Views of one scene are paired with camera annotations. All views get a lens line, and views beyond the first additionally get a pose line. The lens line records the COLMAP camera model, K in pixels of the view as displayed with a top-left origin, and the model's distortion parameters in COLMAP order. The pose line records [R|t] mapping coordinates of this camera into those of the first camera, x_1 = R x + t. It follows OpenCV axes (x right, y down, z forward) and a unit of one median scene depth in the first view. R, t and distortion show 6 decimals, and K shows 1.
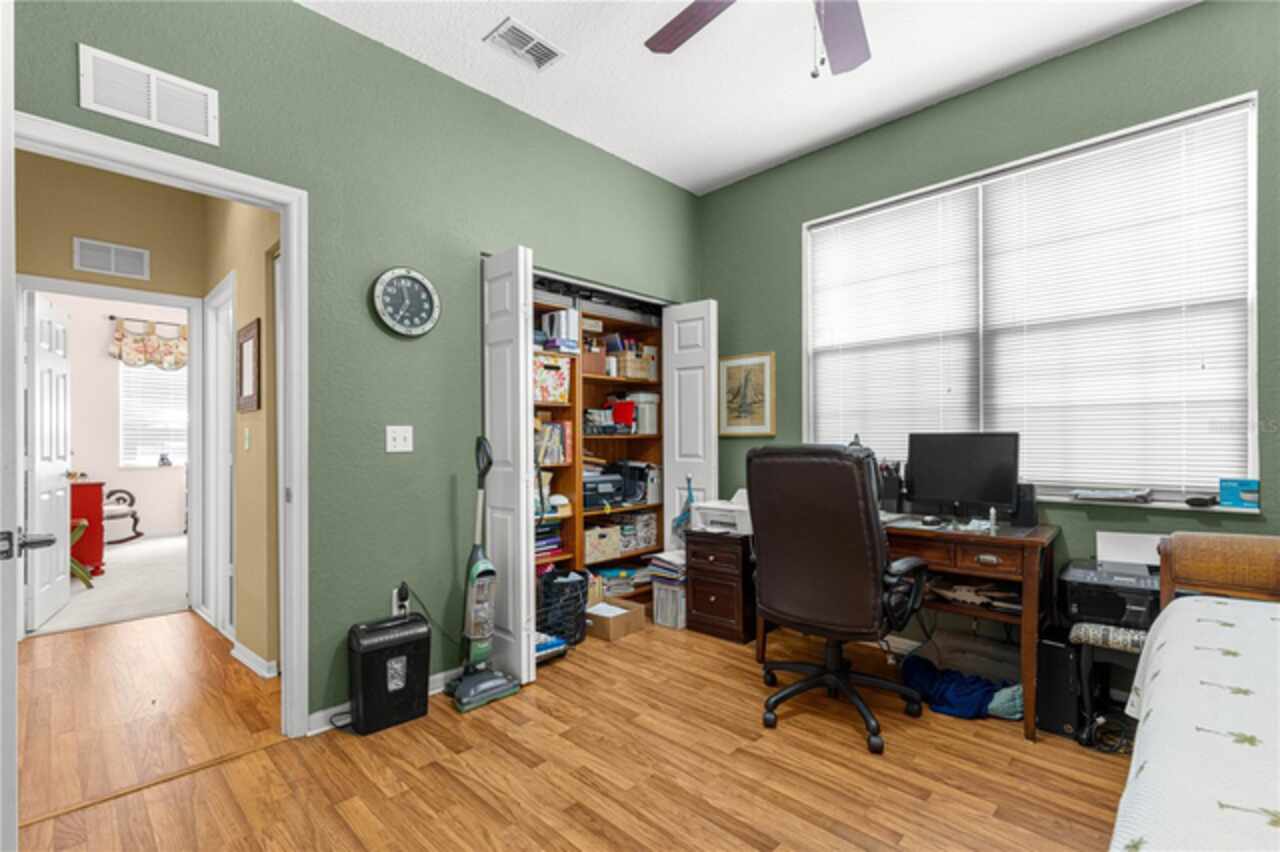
lens RADIAL K [[578.4, 0, 641.2], [0, 578.4, 440.6], [0, 0, 1]] dist [0.007813, -0.000469]
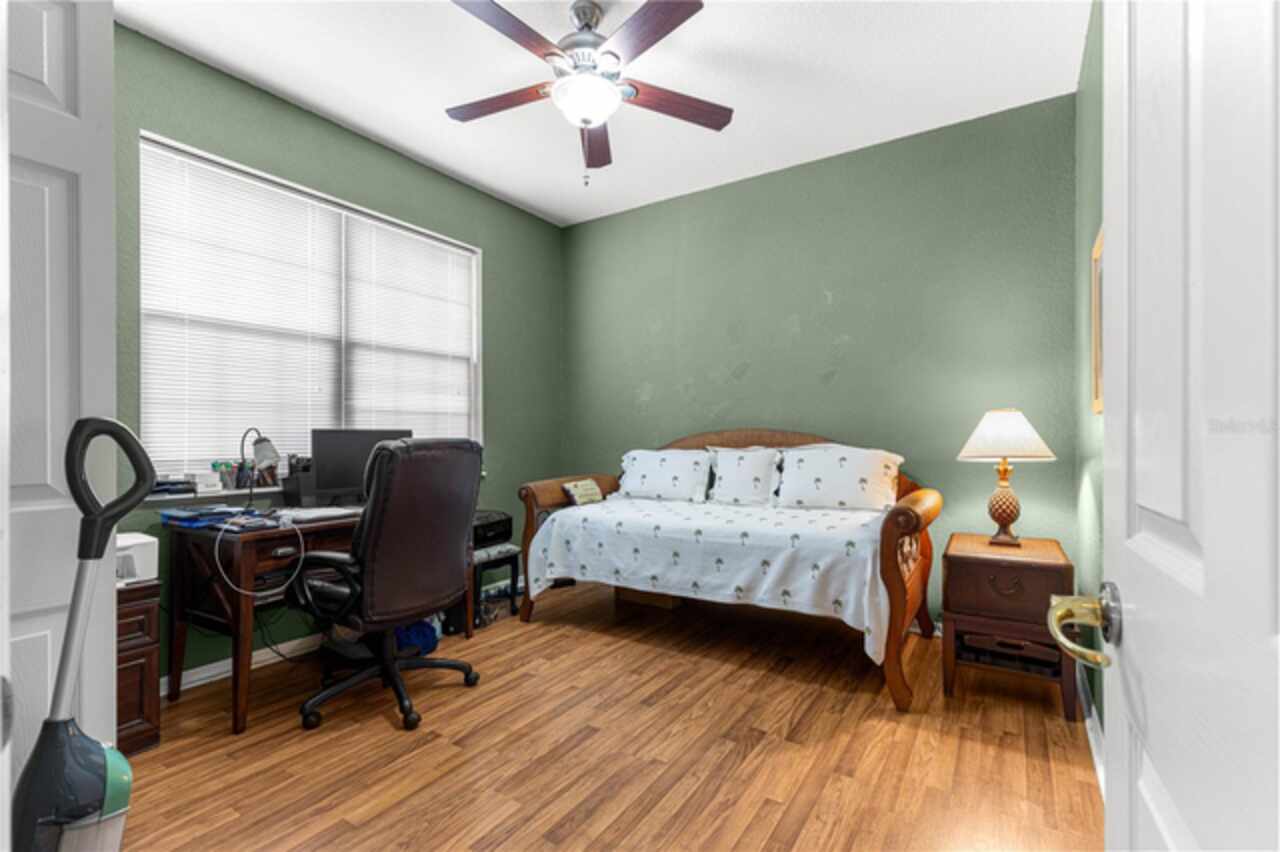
lens RADIAL K [[578.4, 0, 641.2], [0, 578.4, 440.6], [0, 0, 1]] dist [0.007813, -0.000469]
pose [[-0.211952, -0.001104, 0.977280, -0.707875], [0.004822, 0.999986, 0.002175, 0.008906], [-0.977268, 0.005173, -0.211944, 0.725463]]
